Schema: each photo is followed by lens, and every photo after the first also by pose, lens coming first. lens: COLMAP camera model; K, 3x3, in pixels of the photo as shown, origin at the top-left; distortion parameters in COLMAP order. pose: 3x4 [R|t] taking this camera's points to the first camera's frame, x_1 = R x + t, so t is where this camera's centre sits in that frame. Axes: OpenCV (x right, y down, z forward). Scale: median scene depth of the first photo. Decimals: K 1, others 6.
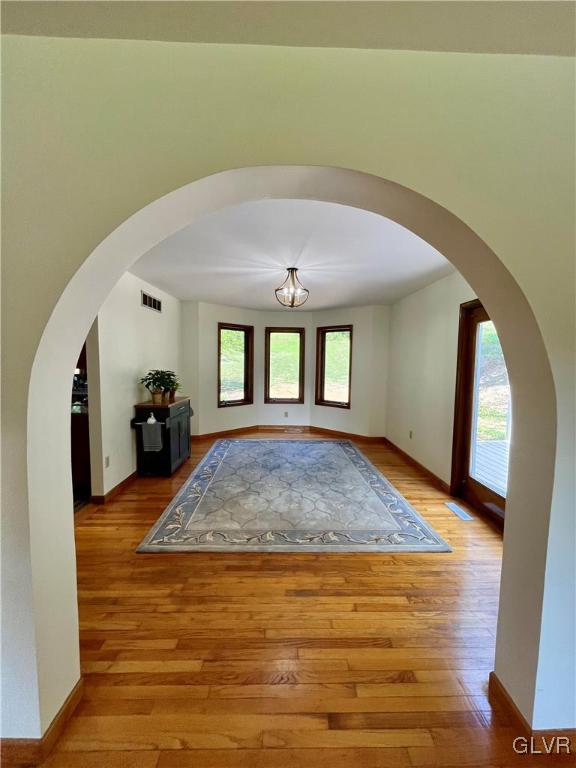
lens RADIAL K [[310.8, 0, 282.8], [0, 310.8, 381.8], [0, 0, 1]] dist [-0.003702, 0.000142]
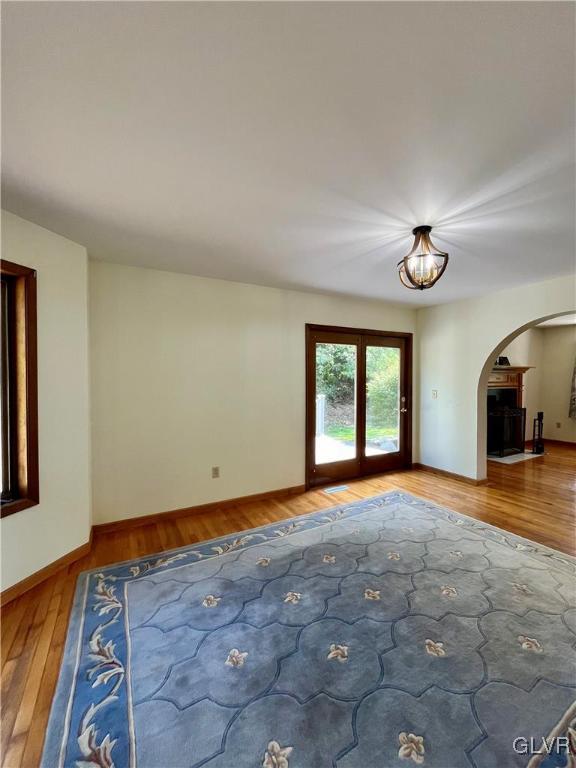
lens RADIAL K [[310.8, 0, 285.5], [0, 310.8, 383.5], [0, 0, 1]] dist [-0.003702, 0.000142]
pose [[-0.473730, -0.021567, 0.880406, -0.378773], [0.060324, 0.996557, 0.056871, -0.090263], [-0.878602, 0.080051, -0.470798, 1.437458]]
